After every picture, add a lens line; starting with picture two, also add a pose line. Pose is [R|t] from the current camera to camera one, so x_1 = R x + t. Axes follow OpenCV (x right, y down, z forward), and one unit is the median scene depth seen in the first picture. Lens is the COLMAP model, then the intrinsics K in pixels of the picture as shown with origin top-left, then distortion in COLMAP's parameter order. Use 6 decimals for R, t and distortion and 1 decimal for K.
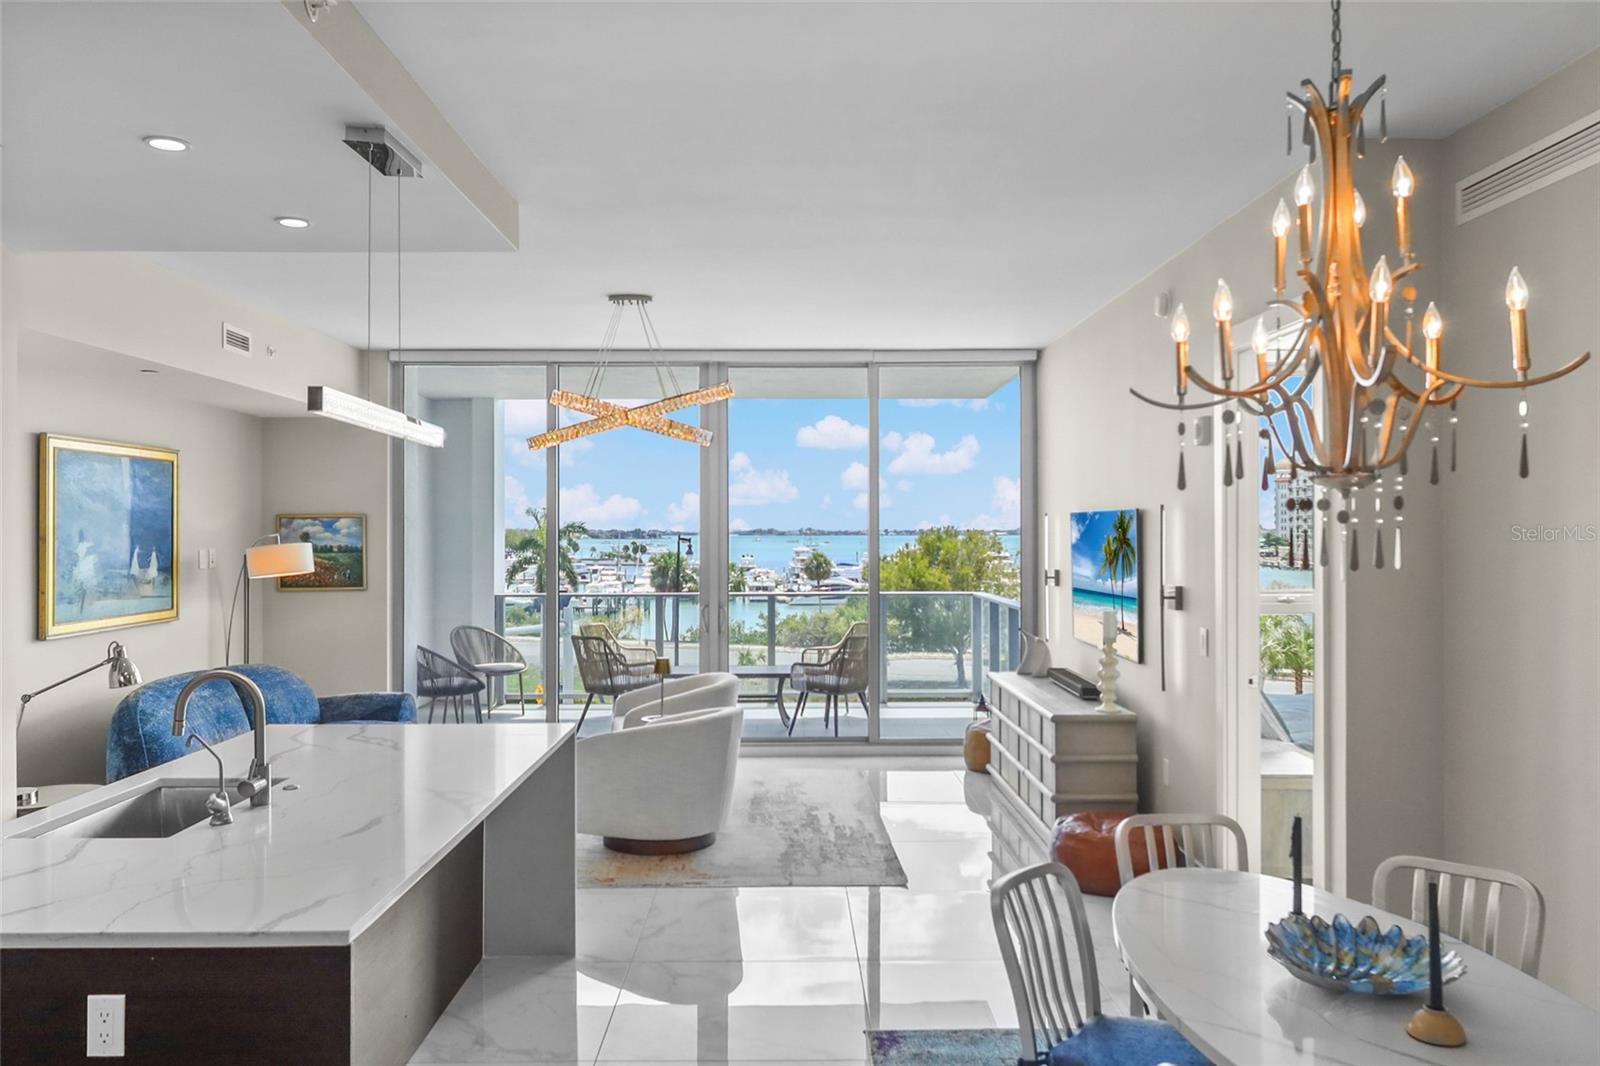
lens RADIAL K [[1197.3, 0, 792.7], [0, 1197.3, 529.2], [0, 0, 1]] dist [0.000392, 0.000667]
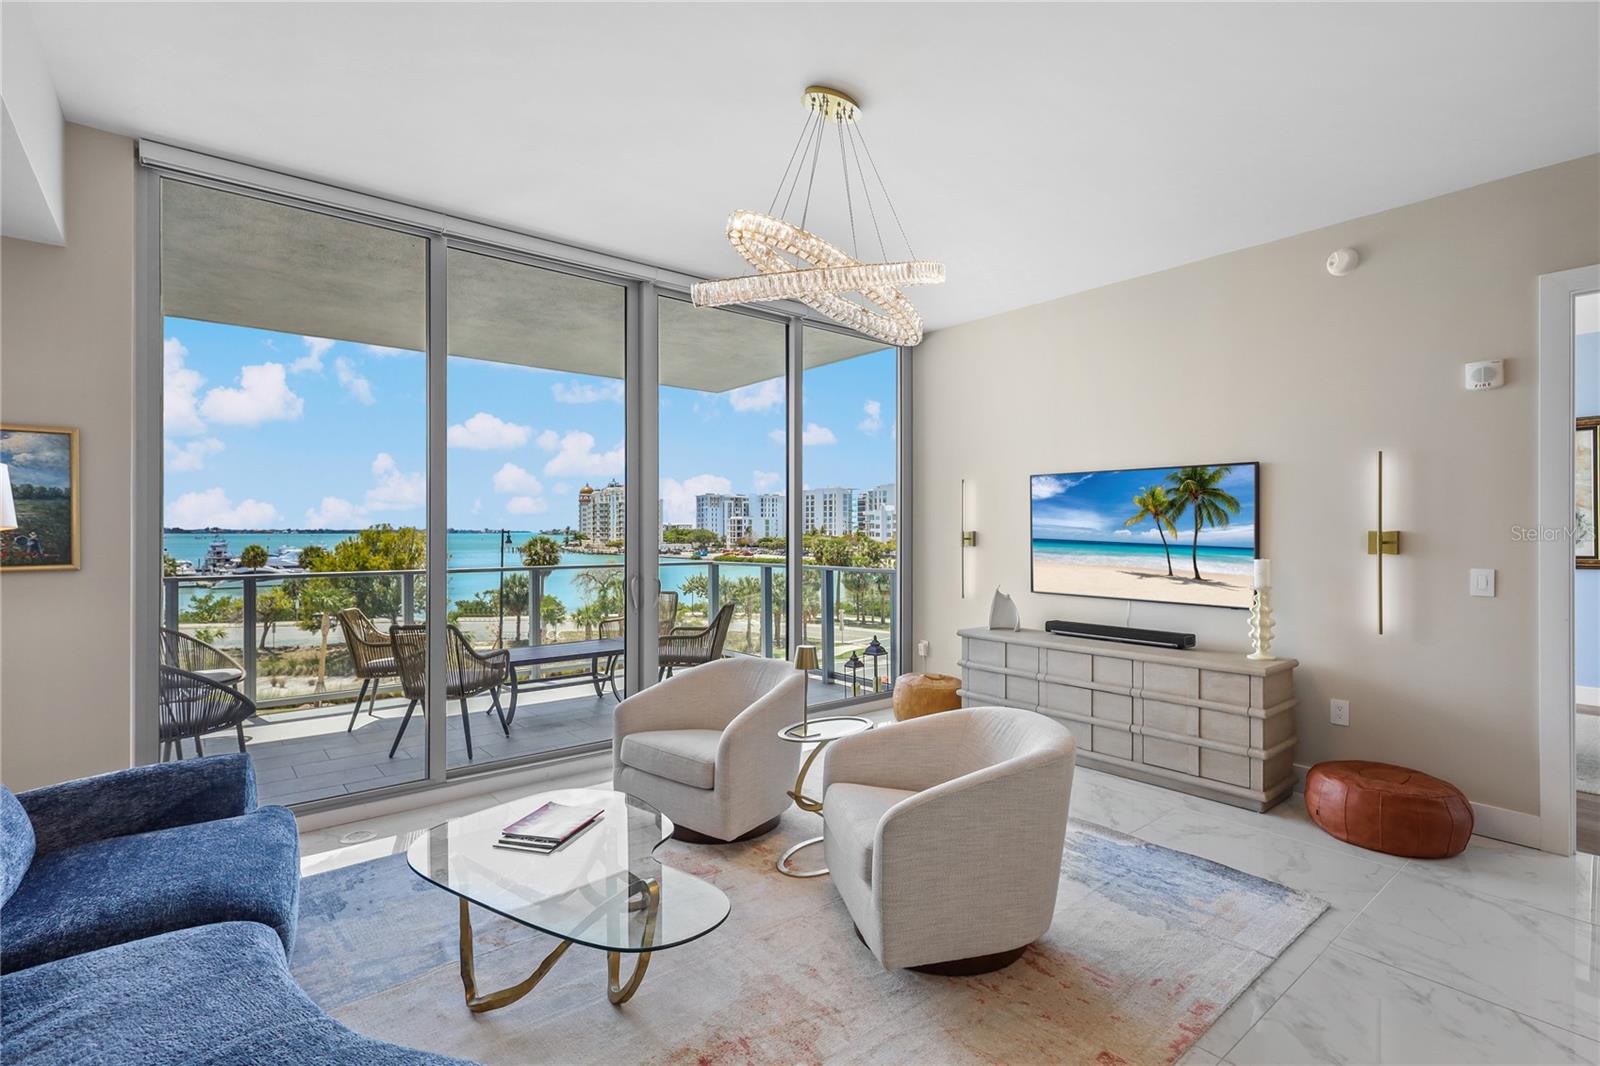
lens RADIAL K [[748.6, 0, 800.0], [0, 748.6, 533.0], [0, 0, 1]] dist [0.001404, 0.000651]
pose [[0.780888, 0.001040, 0.624671, -0.380846], [-0.003554, 0.999990, 0.002778, 0.039086], [-0.624661, -0.004389, 0.780883, 0.648579]]
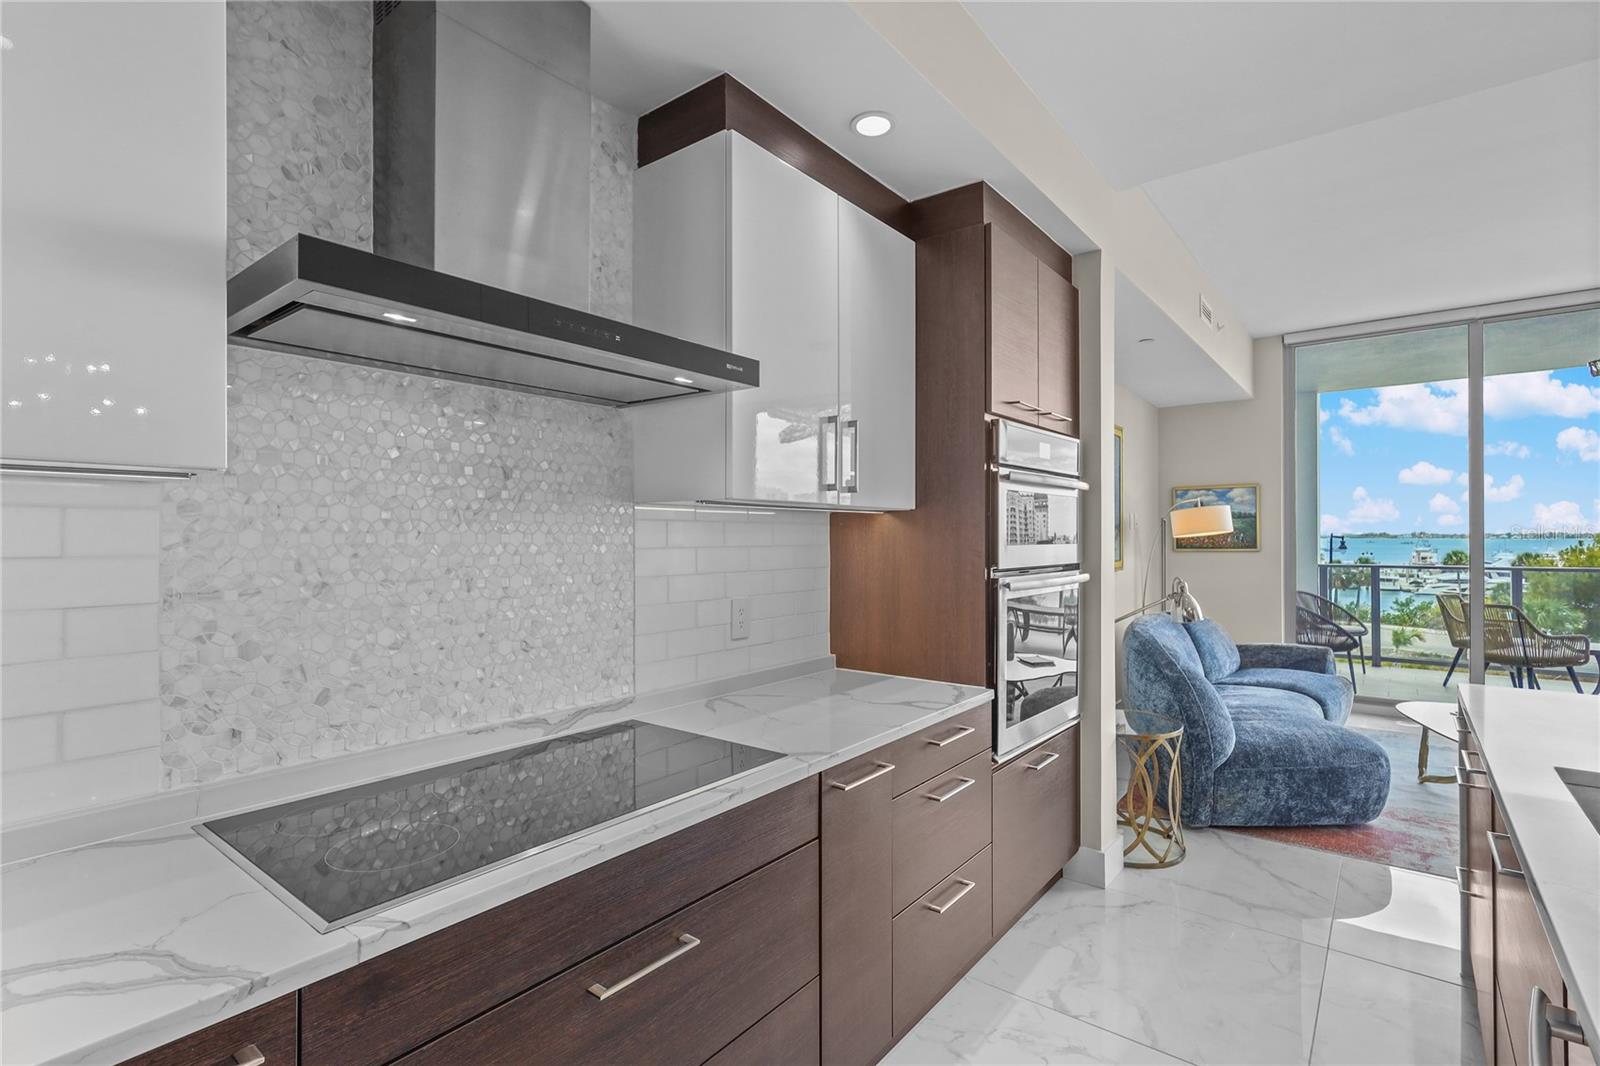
lens RADIAL K [[752.4, 0, 798.4], [0, 752.4, 536.5], [0, 0, 1]] dist [0.001422, 0.000488]
pose [[0.778147, -0.002224, -0.628078, -0.302727], [0.003813, 0.999992, 0.001184, 0.041468], [0.628070, -0.003316, 0.778150, 0.217298]]
